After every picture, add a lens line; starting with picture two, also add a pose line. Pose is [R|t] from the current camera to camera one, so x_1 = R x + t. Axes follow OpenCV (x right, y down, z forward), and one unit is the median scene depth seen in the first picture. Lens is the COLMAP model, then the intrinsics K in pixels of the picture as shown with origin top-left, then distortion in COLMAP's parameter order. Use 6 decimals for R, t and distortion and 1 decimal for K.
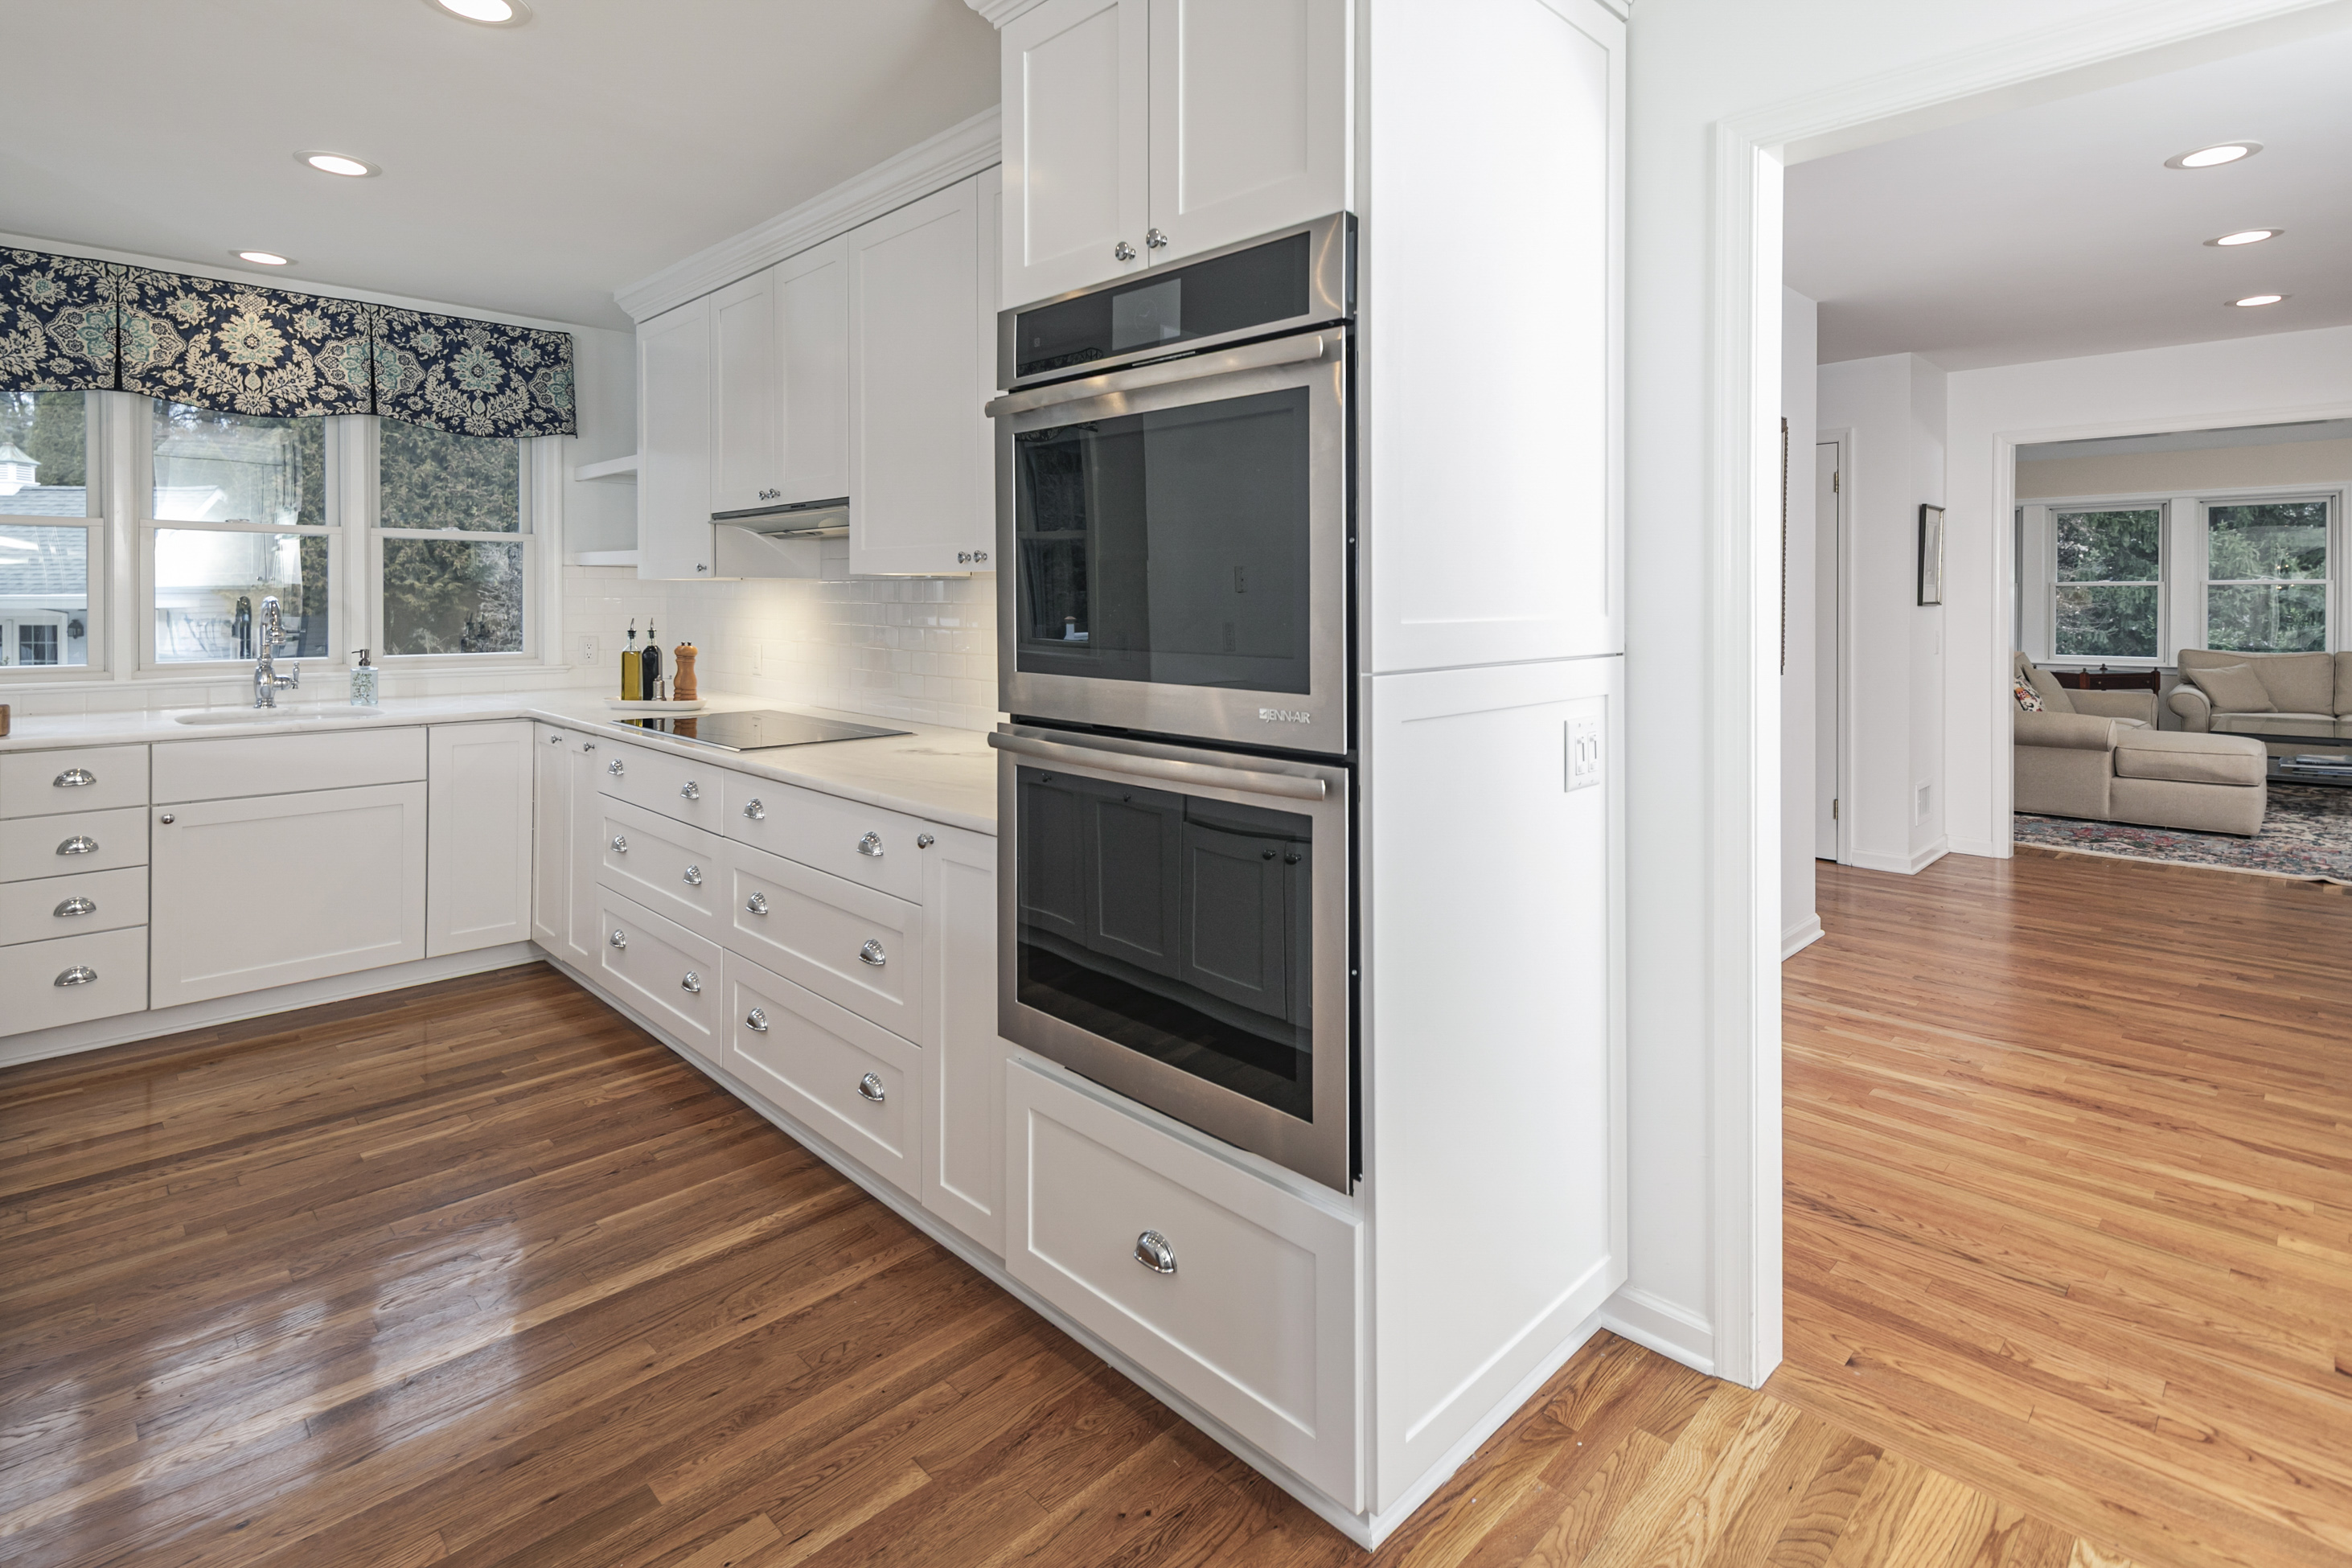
lens RADIAL K [[1140.3, 0, 1211.9], [0, 1140.3, 592.1], [0, 0, 1]] dist [0.007840, -0.000380]
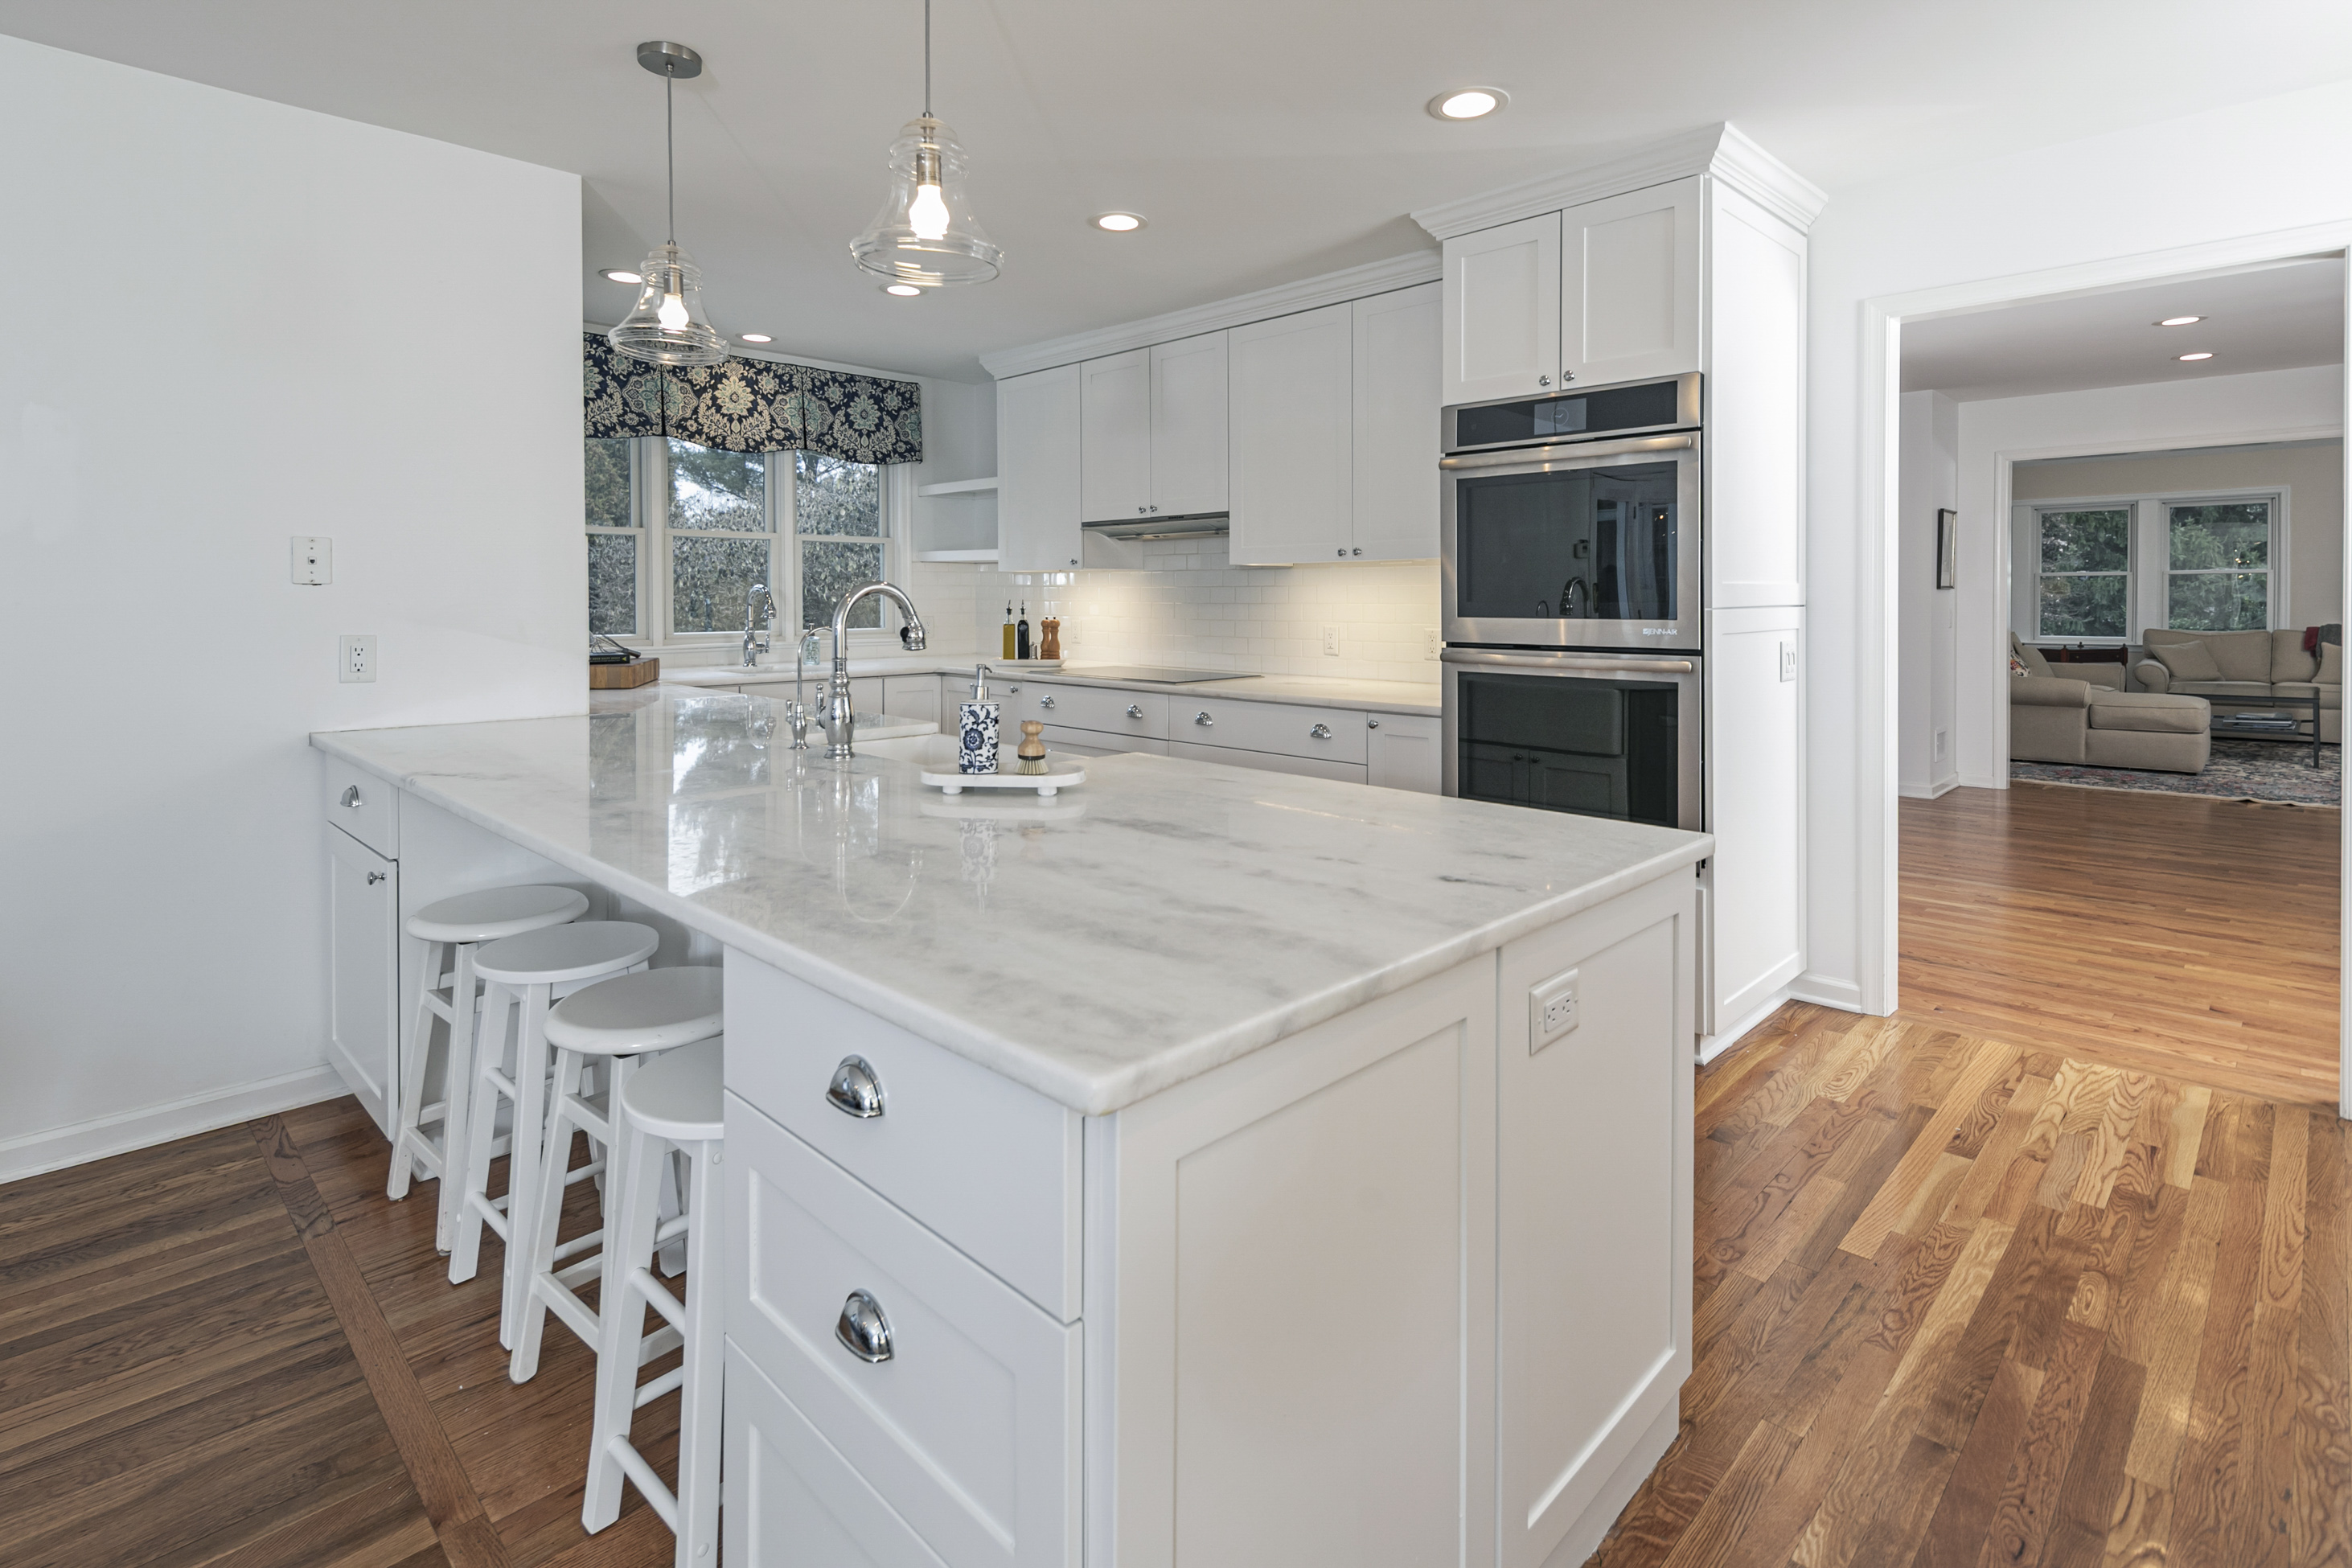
lens RADIAL K [[1158.3, 0, 1205.5], [0, 1158.3, 604.2], [0, 0, 1]] dist [0.002566, 0.000994]
pose [[0.999868, -0.005374, 0.015315, -0.283357], [0.005212, 0.999930, 0.010621, 0.014466], [-0.015371, -0.010540, 0.999826, -0.363164]]
